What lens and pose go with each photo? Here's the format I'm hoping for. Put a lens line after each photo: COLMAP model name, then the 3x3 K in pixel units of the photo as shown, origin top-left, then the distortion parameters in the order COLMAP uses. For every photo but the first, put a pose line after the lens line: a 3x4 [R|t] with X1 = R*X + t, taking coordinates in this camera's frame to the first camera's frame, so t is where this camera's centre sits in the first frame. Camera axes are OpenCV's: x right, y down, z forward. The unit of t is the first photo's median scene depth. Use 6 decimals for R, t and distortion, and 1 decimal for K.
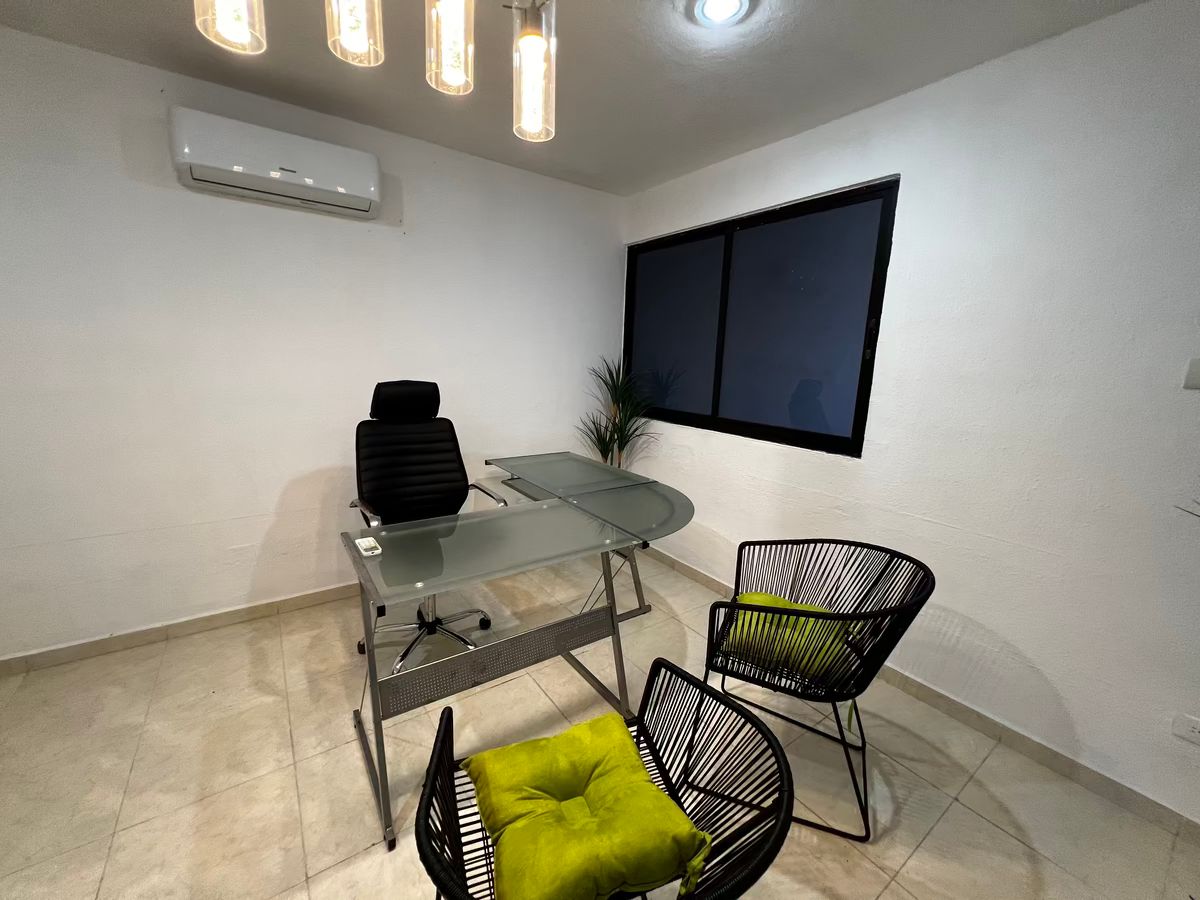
lens RADIAL K [[489.4, 0, 598.7], [0, 489.4, 449.6], [0, 0, 1]] dist [-0.001589, 0.000120]
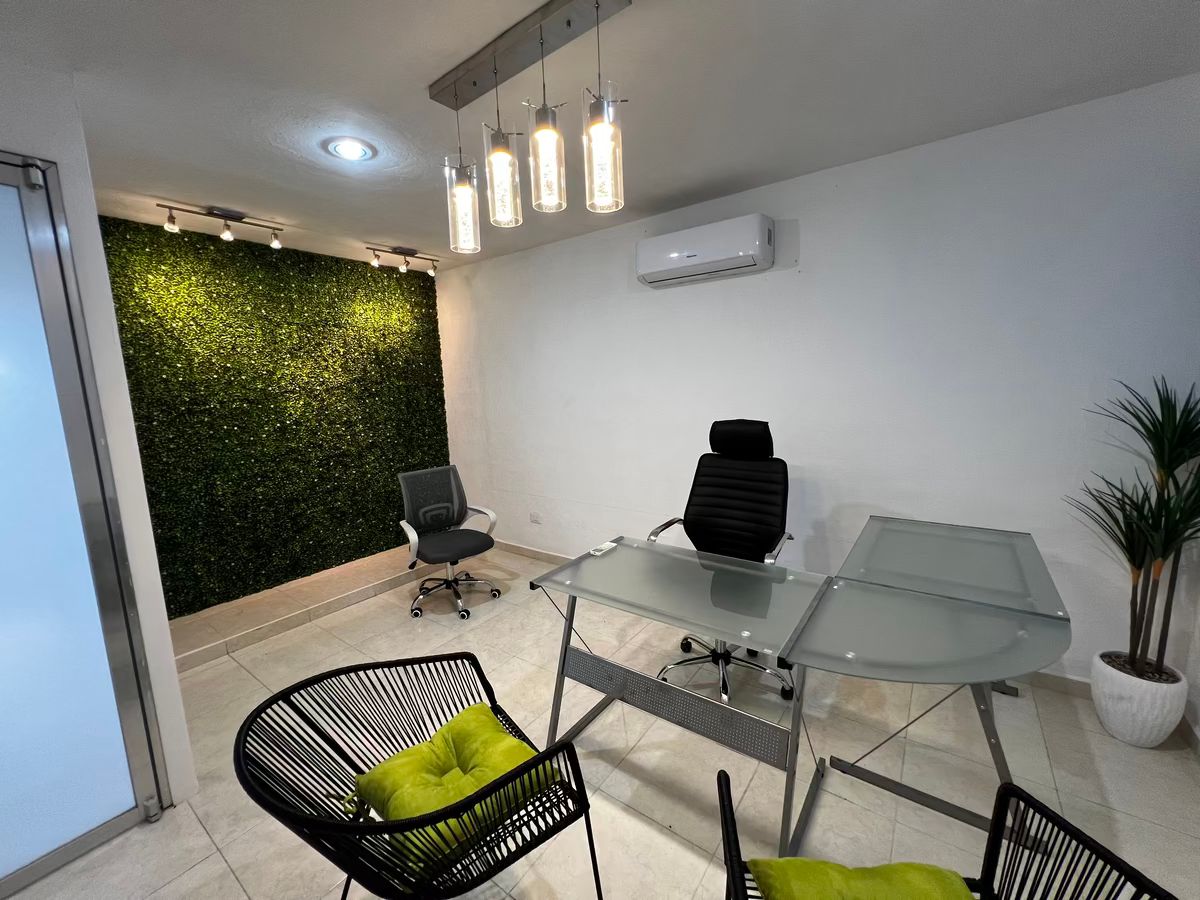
lens RADIAL K [[489.4, 0, 598.7], [0, 489.4, 449.6], [0, 0, 1]] dist [-0.001589, 0.000120]
pose [[0.314459, 0.087791, -0.945203, 0.502458], [-0.136116, 0.989595, 0.046630, -0.083626], [0.939461, 0.113995, 0.323137, 0.368659]]
